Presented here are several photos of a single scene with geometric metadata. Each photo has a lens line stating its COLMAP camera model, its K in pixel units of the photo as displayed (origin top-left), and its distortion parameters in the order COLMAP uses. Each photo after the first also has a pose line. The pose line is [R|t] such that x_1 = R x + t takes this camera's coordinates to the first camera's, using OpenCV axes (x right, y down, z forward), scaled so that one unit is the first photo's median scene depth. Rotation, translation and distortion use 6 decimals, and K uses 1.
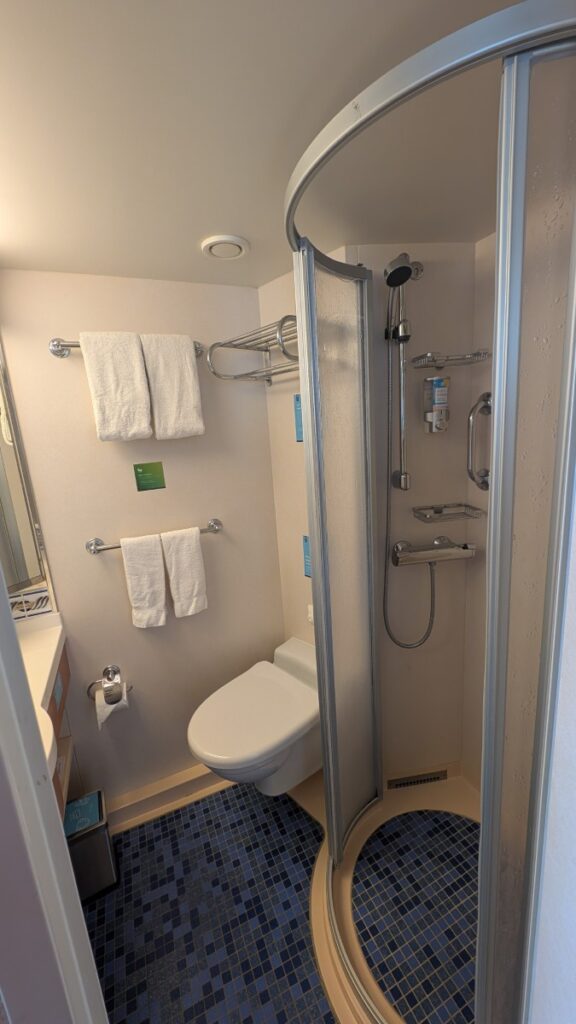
lens RADIAL K [[386.2, 0, 288.4], [0, 386.2, 508.5], [0, 0, 1]] dist [-0.001470, -0.000513]
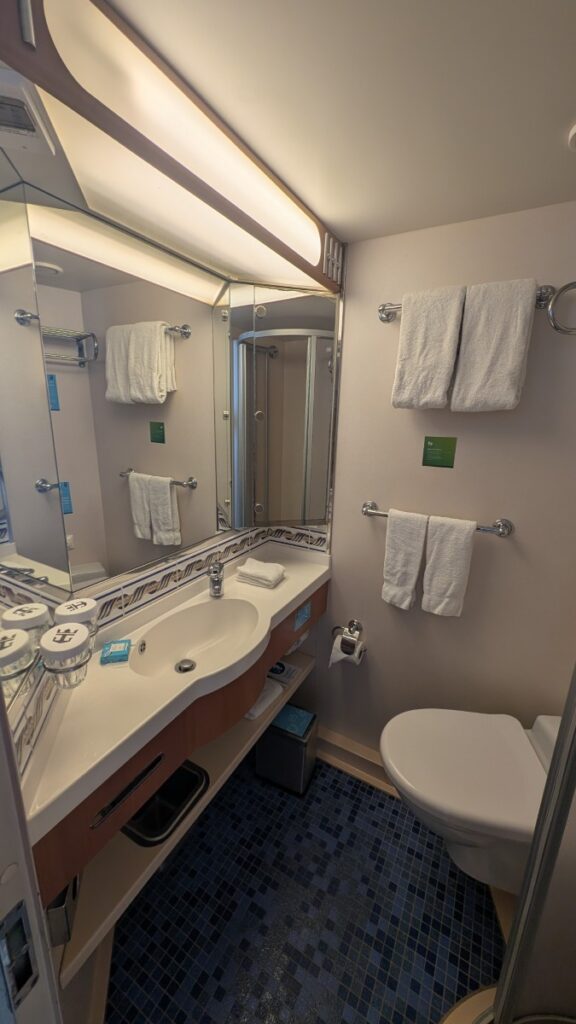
lens RADIAL K [[386.2, 0, 288.4], [0, 386.2, 508.5], [0, 0, 1]] dist [-0.001470, -0.000513]
pose [[0.595184, 0.278089, -0.753938, 0.153349], [-0.230719, 0.957847, 0.171163, -0.030460], [0.769756, 0.072074, 0.634256, 0.171129]]
